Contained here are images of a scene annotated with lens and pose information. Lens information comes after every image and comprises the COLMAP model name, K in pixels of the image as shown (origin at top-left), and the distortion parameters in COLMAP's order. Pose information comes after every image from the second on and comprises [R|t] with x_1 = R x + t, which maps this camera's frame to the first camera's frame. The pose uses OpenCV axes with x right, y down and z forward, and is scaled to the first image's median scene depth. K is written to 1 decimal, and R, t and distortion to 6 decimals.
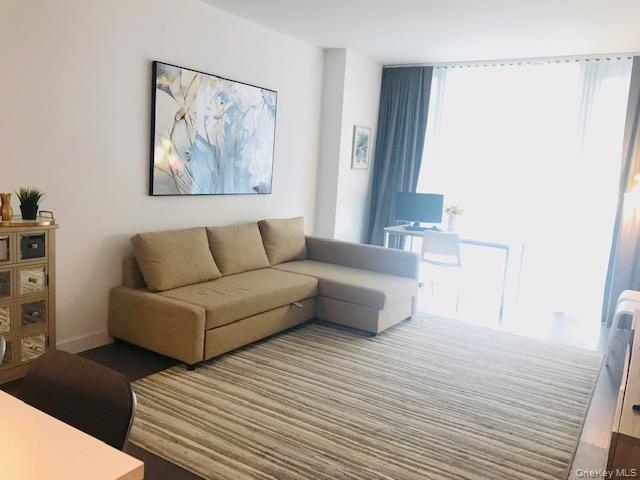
lens RADIAL K [[526.7, 0, 321.2], [0, 526.7, 242.1], [0, 0, 1]] dist [-0.004640, 0.007182]
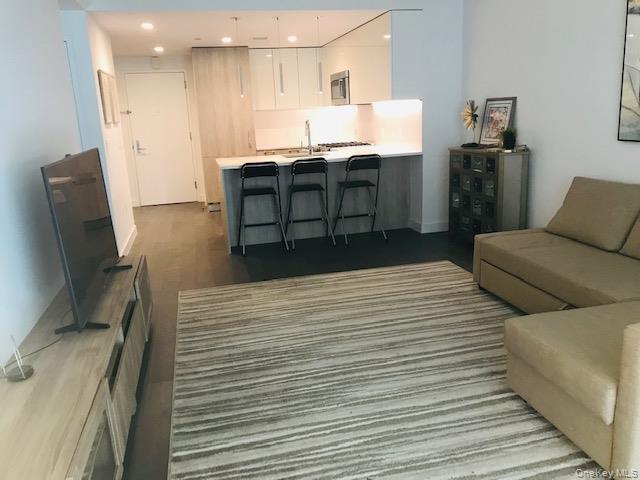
lens RADIAL K [[526.7, 0, 318.7], [0, 526.7, 241.0], [0, 0, 1]] dist [-0.004640, 0.007182]
pose [[-0.704503, 0.141018, -0.695550, 0.549883], [-0.096232, 0.952028, 0.290487, -0.109344], [0.703147, 0.271583, -0.657136, 1.029444]]
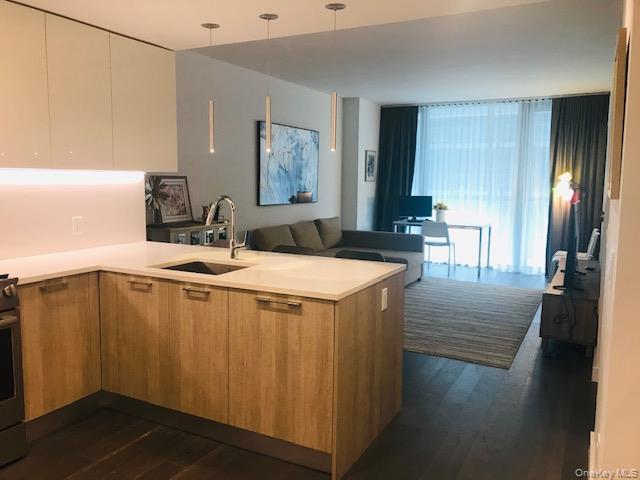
lens RADIAL K [[526.7, 0, 316.2], [0, 526.7, 237.9], [0, 0, 1]] dist [-0.004640, 0.007182]
pose [[0.996214, -0.060360, 0.062567, -0.205891], [0.062354, 0.997590, -0.030427, 0.054061], [-0.060580, 0.034213, 0.997577, -0.460412]]
